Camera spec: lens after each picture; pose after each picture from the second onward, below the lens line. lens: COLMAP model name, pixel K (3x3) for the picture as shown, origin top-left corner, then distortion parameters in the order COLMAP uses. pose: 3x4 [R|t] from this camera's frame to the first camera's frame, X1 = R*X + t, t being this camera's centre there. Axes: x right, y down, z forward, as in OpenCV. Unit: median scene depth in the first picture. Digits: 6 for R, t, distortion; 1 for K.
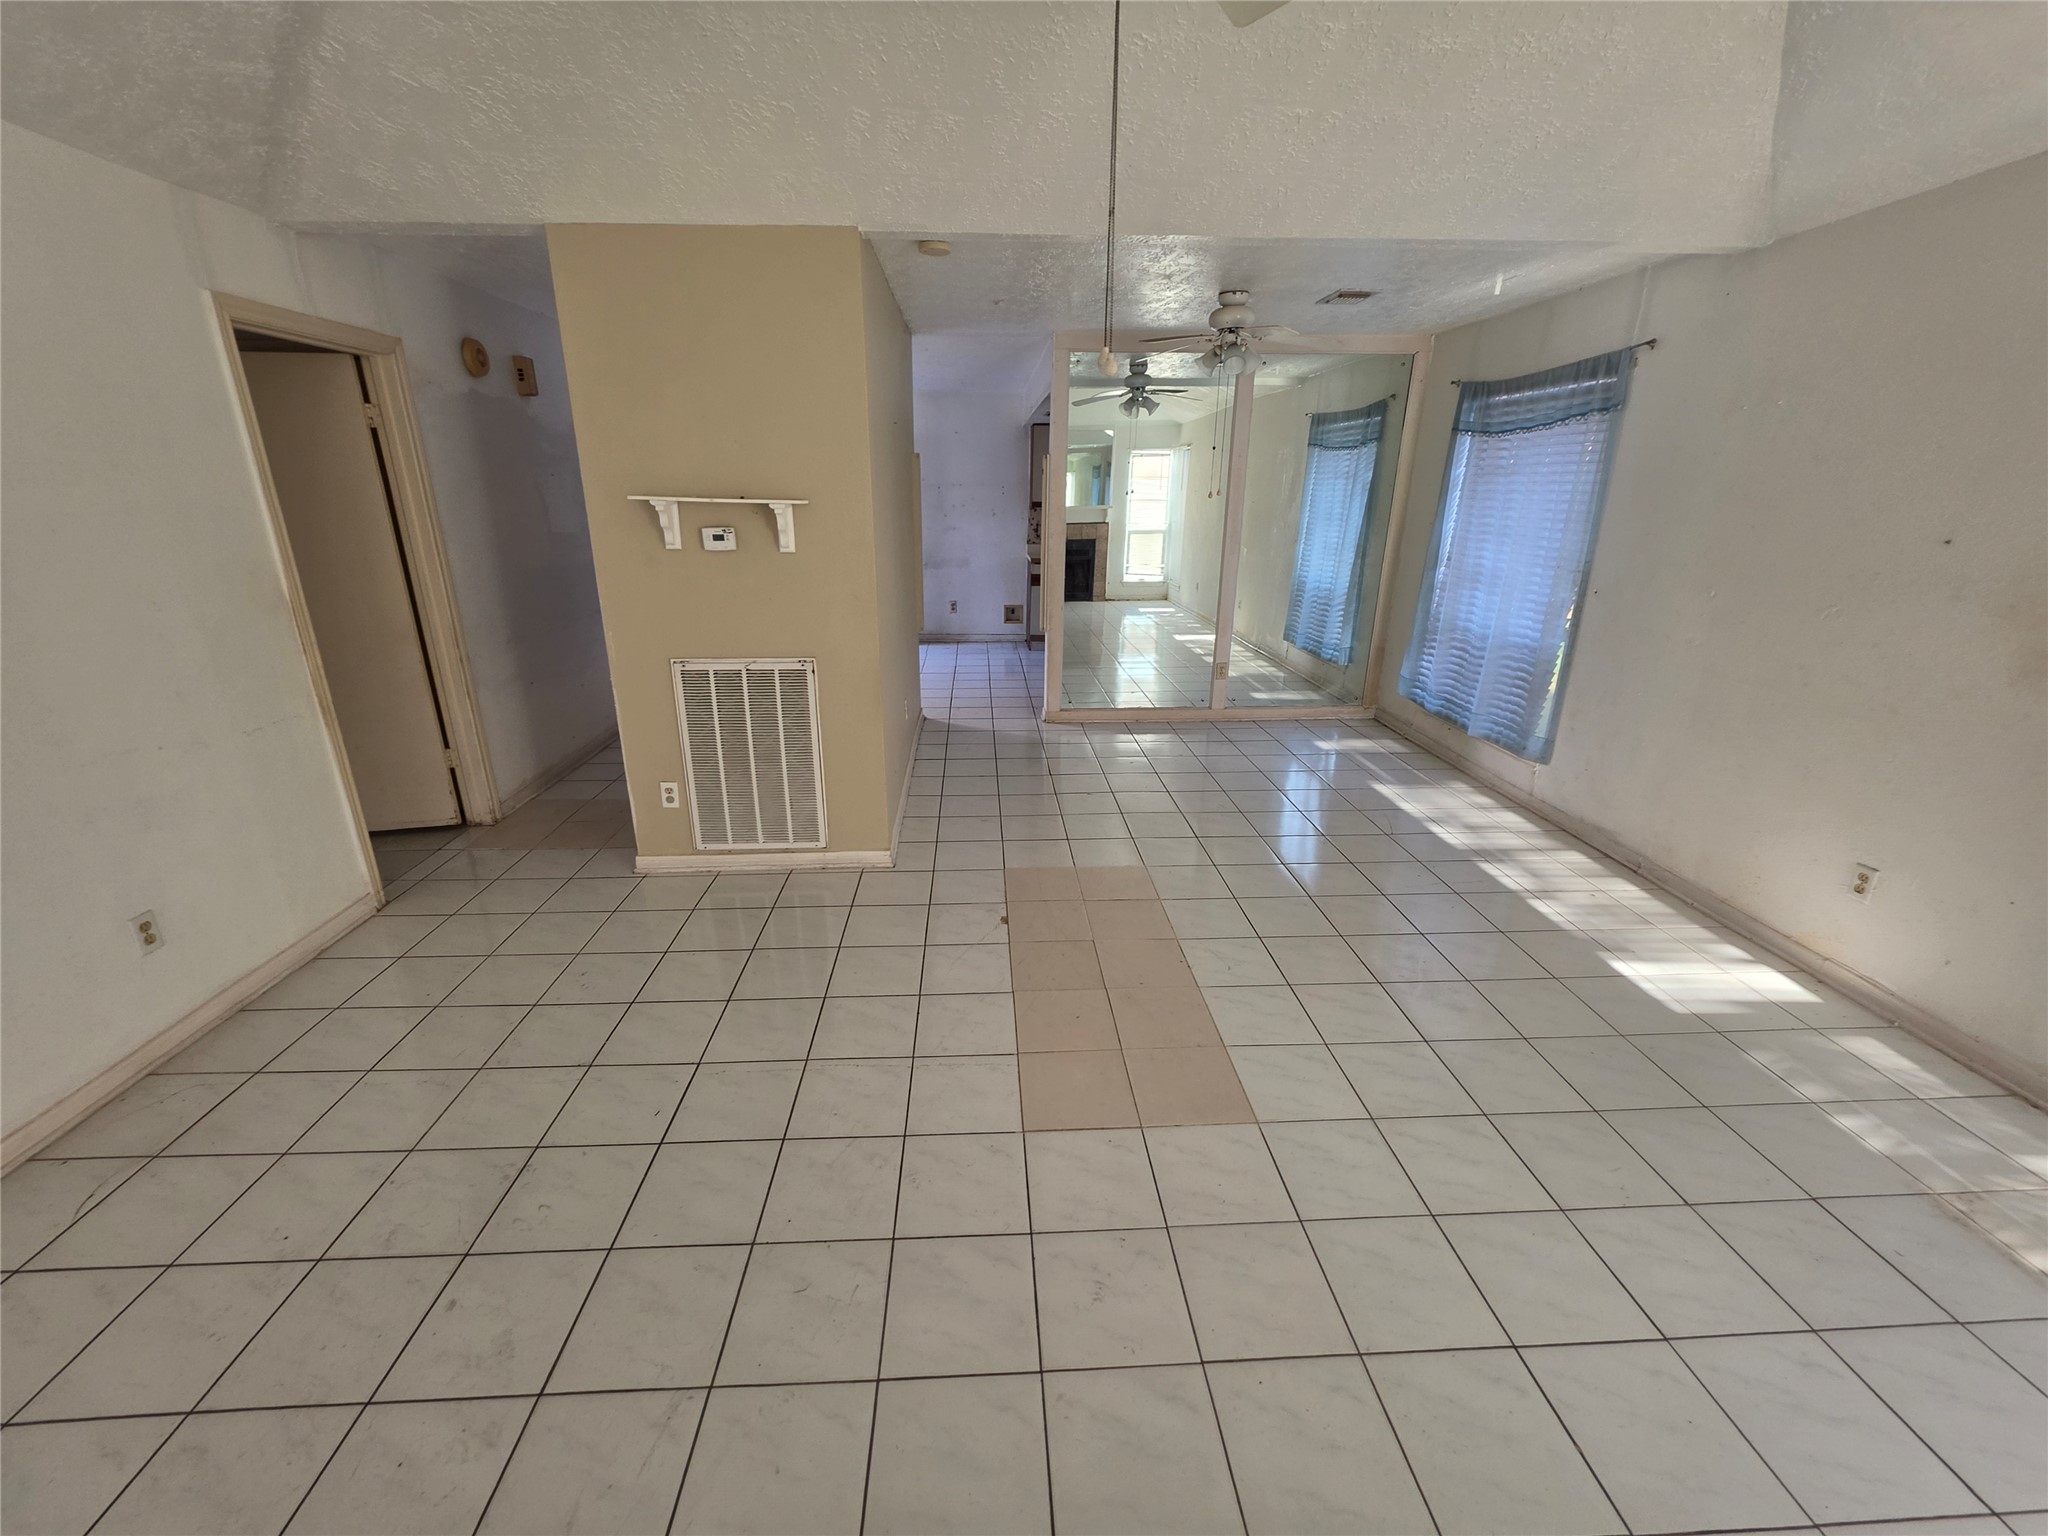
lens RADIAL K [[822.5, 0, 1020.5], [0, 822.5, 768.4], [0, 0, 1]] dist [-0.005563, 0.001639]
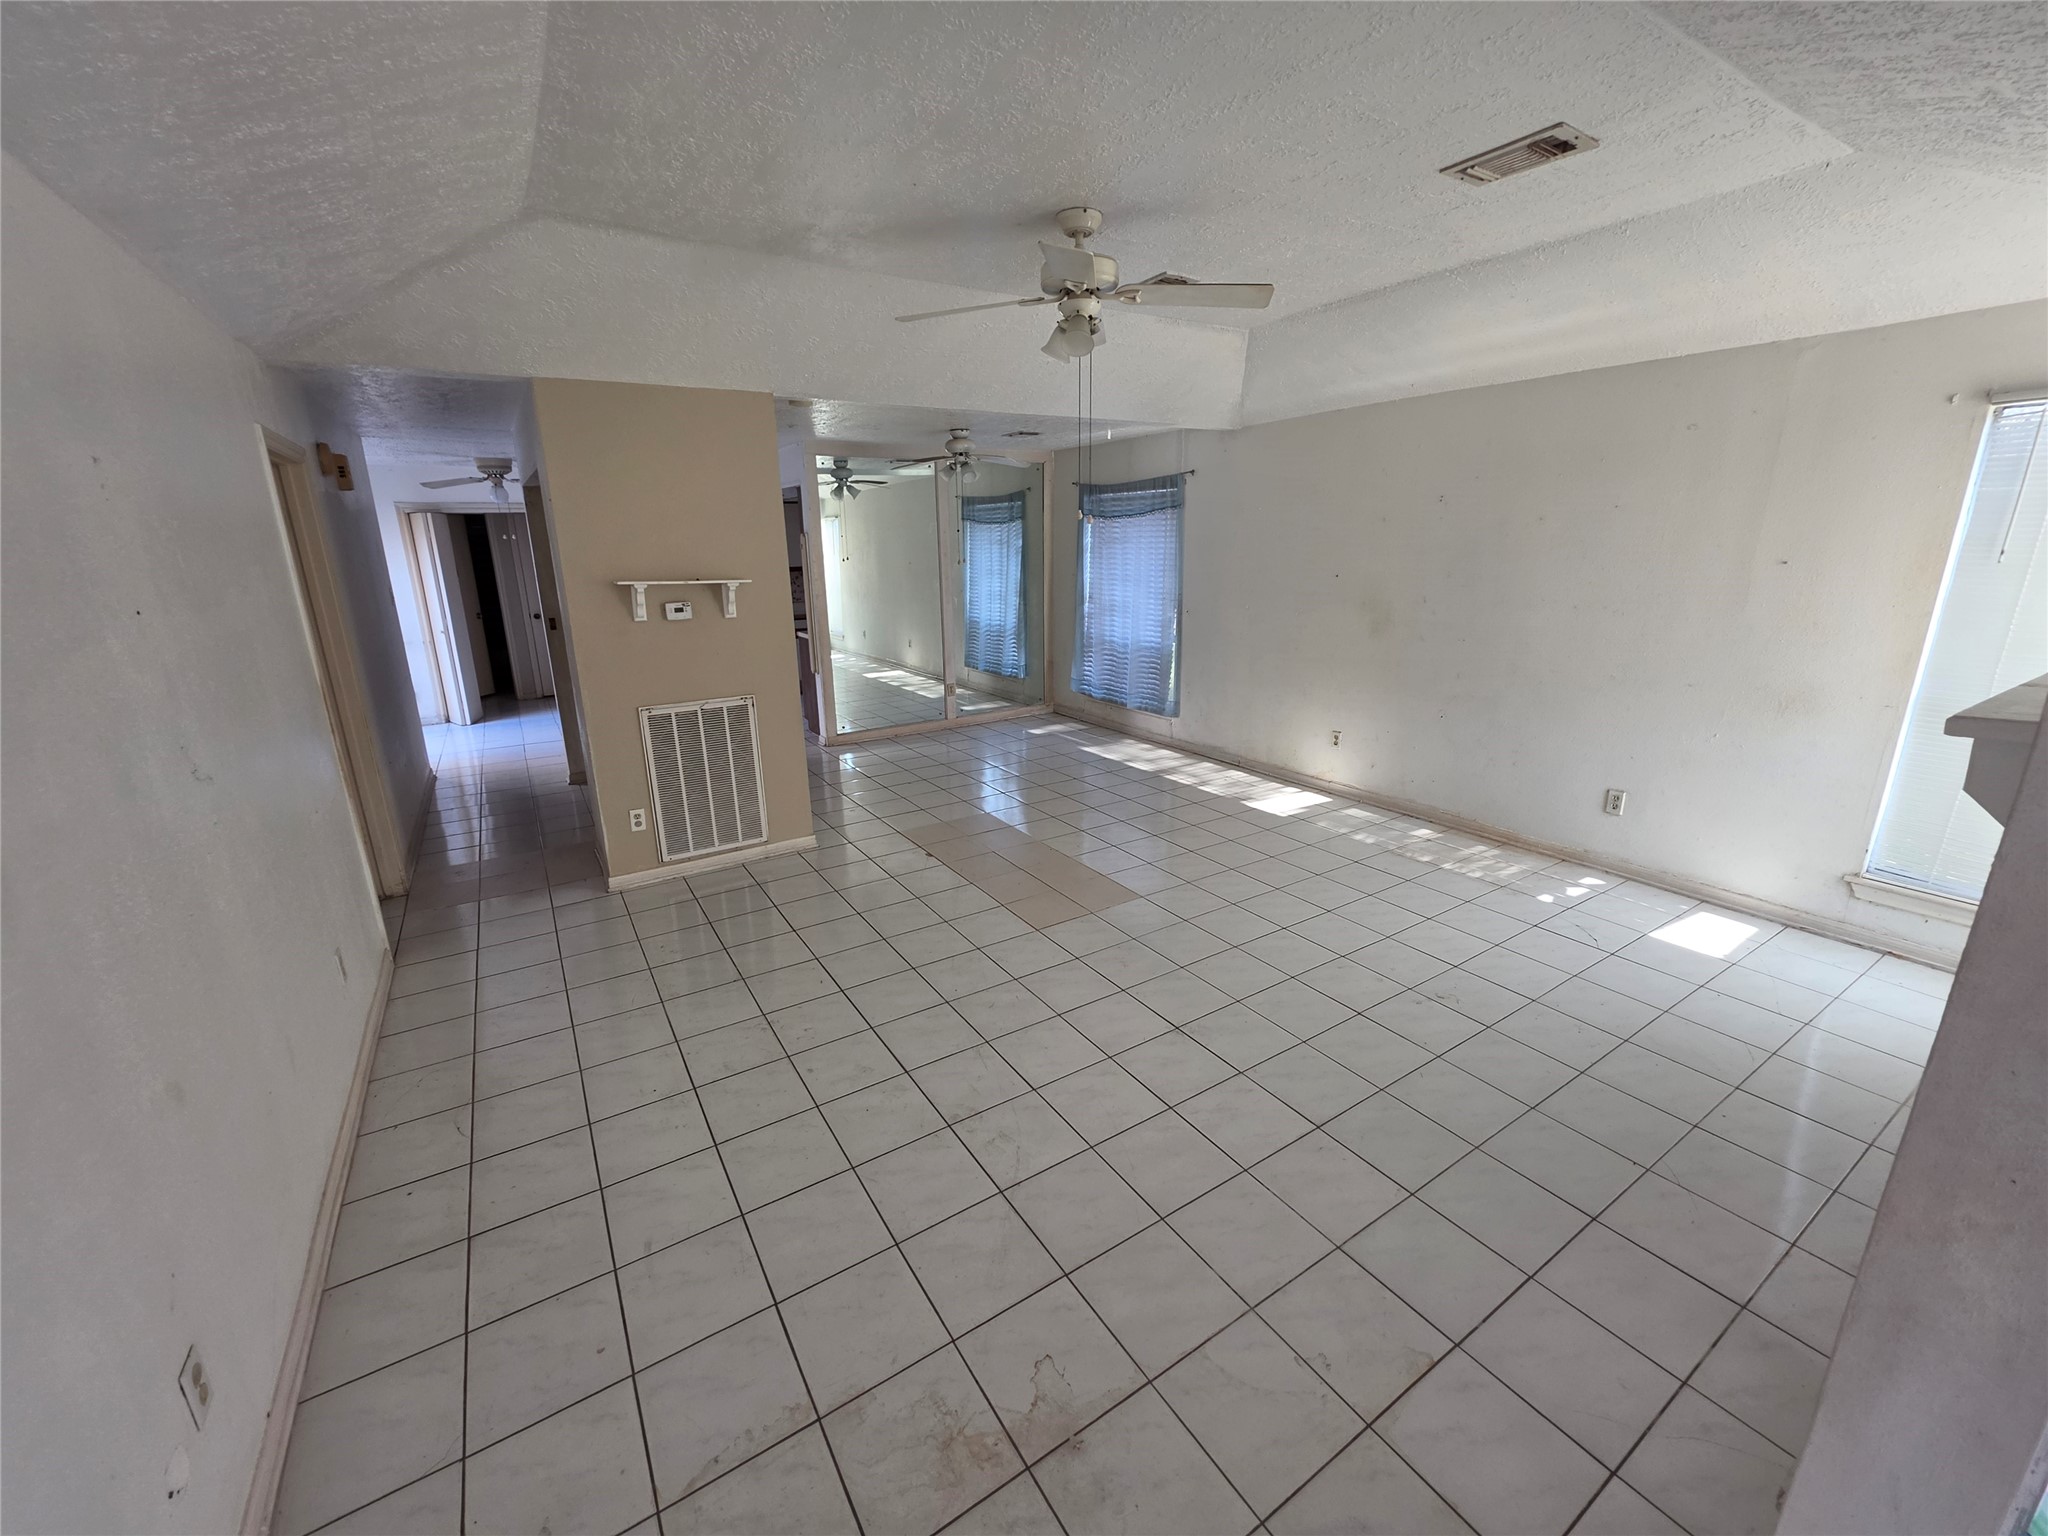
lens RADIAL K [[822.5, 0, 1016.1], [0, 822.5, 771.5], [0, 0, 1]] dist [-0.005563, 0.001639]
pose [[0.871727, -0.152576, 0.465631, -0.473372], [0.179116, 0.983742, -0.012982, 0.074390], [-0.456080, 0.094719, 0.884884, -0.330991]]
